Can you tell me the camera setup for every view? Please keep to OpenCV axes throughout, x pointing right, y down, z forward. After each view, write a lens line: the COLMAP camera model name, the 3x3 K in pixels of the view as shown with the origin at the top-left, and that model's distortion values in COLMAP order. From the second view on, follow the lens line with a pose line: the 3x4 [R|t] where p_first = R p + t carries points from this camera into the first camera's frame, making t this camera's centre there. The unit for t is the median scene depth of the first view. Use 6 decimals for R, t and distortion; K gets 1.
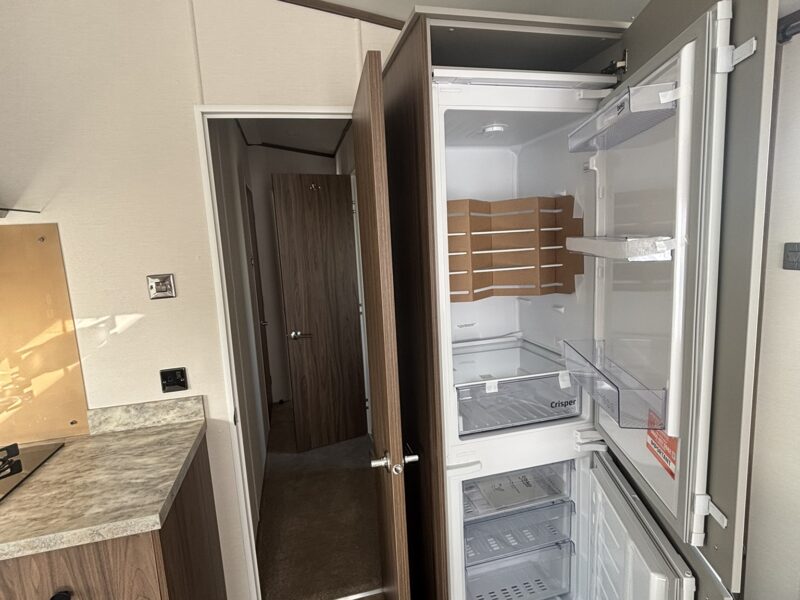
lens RADIAL K [[433.4, 0, 400.0], [0, 433.4, 300.0], [0, 0, 1]] dist [-0.001648, -0.000132]
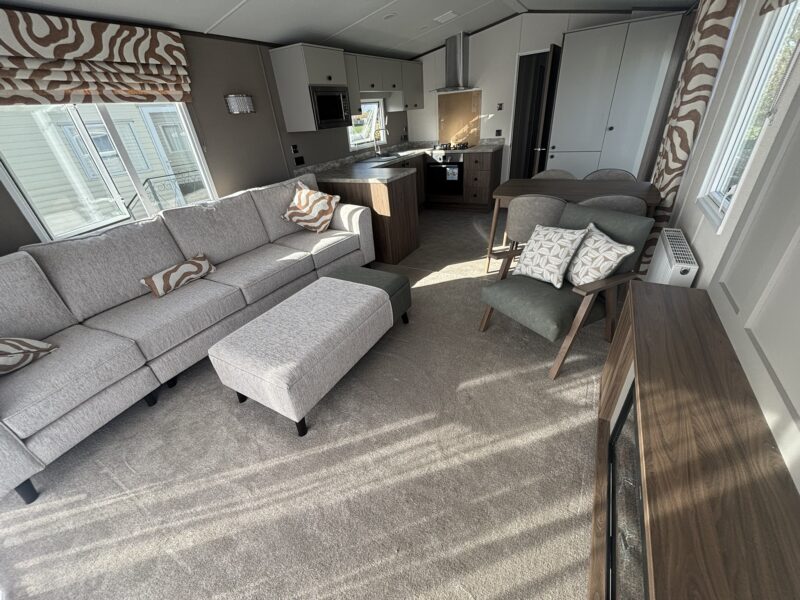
lens RADIAL K [[322.7, 0, 403.8], [0, 322.7, 299.6], [0, 0, 1]] dist [-0.000597, 0.000293]
pose [[0.726382, 0.344053, -0.594977, 1.267218], [-0.065993, 0.896598, 0.437901, 0.335446], [0.684116, -0.278819, 0.673977, -2.249869]]
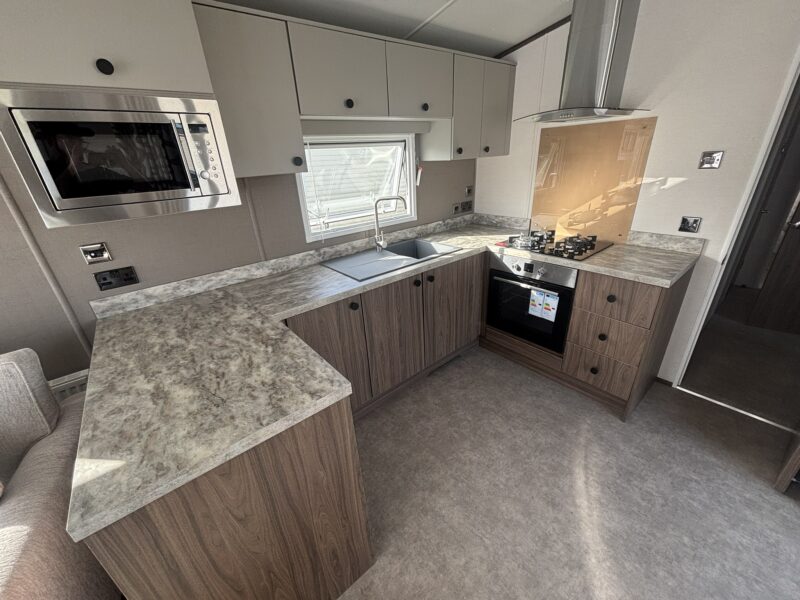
lens RADIAL K [[322.7, 0, 403.8], [0, 322.7, 299.6], [0, 0, 1]] dist [-0.000597, 0.000293]
pose [[0.440372, 0.397928, -0.804814, 0.082761], [-0.109210, 0.913499, 0.391909, 0.090019], [0.891148, -0.084692, 0.445738, -0.504193]]
